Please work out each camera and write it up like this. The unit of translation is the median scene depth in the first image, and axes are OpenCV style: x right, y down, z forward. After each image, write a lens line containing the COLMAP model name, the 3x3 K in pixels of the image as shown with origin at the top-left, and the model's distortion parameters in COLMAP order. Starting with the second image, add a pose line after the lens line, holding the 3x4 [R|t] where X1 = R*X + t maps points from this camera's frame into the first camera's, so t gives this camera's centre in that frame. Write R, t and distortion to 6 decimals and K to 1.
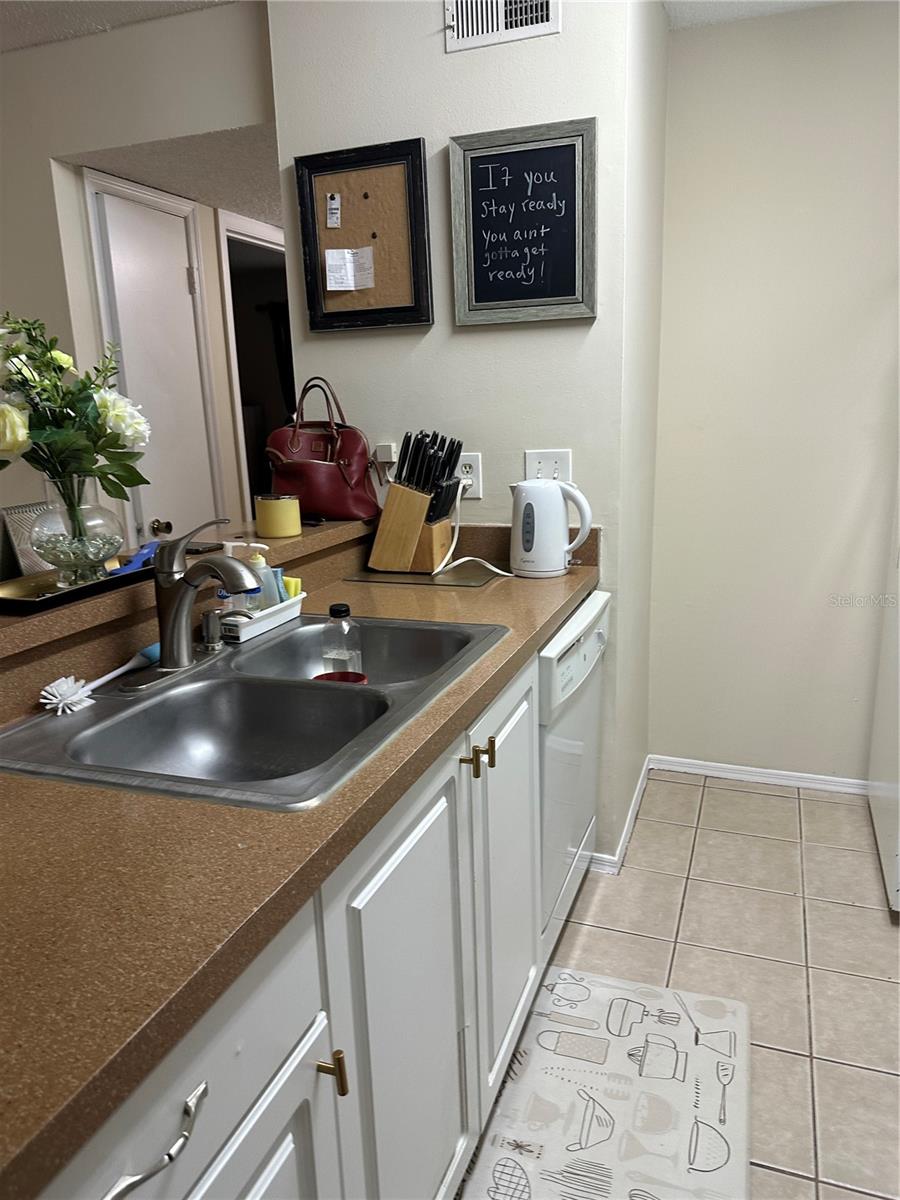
lens RADIAL K [[836.6, 0, 453.5], [0, 836.6, 601.2], [0, 0, 1]] dist [-0.005229, -0.004966]
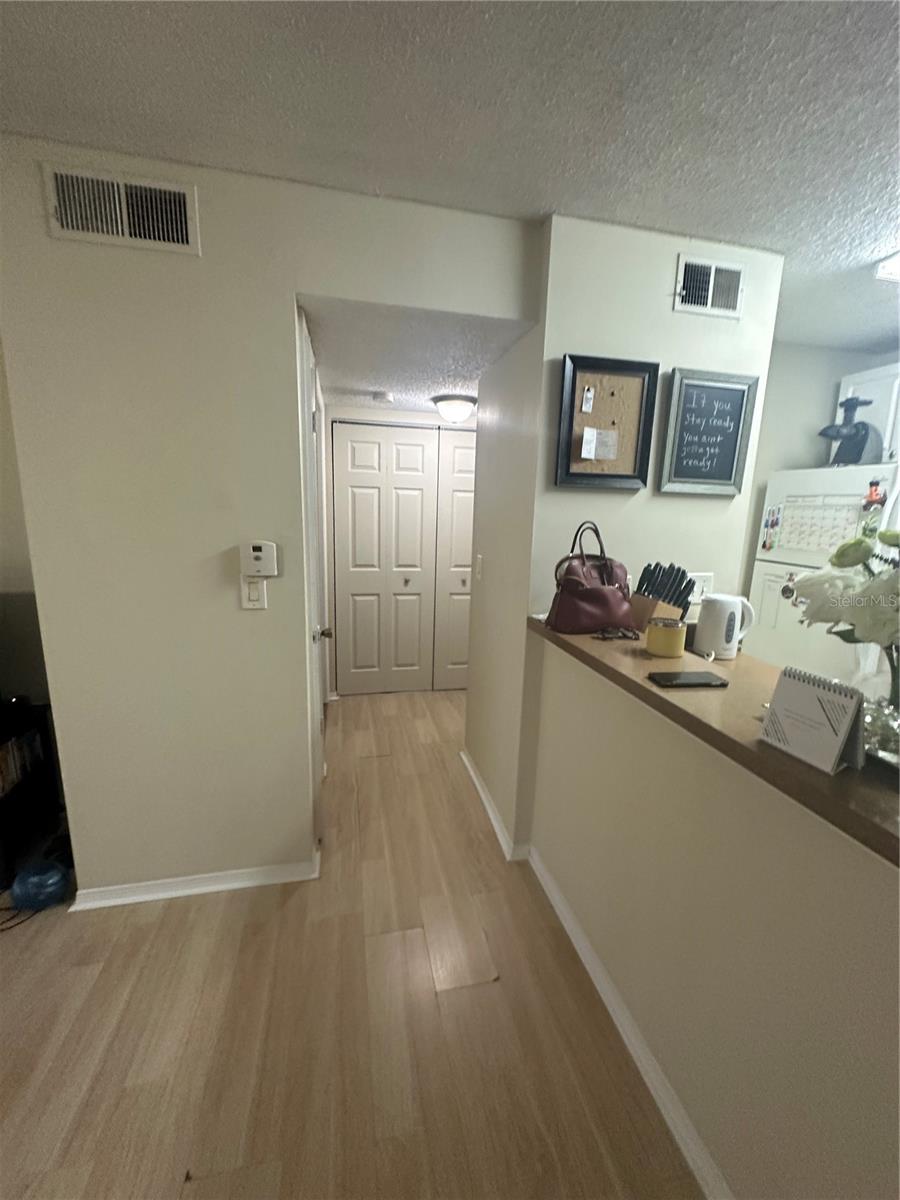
lens RADIAL K [[482.4, 0, 449.0], [0, 482.4, 597.6], [0, 0, 1]] dist [-0.000898, 0.000051]
pose [[0.845239, -0.046194, 0.532388, -0.760032], [0.068396, 0.997415, -0.022045, -0.146559], [-0.529993, 0.055046, 0.846213, 0.476116]]
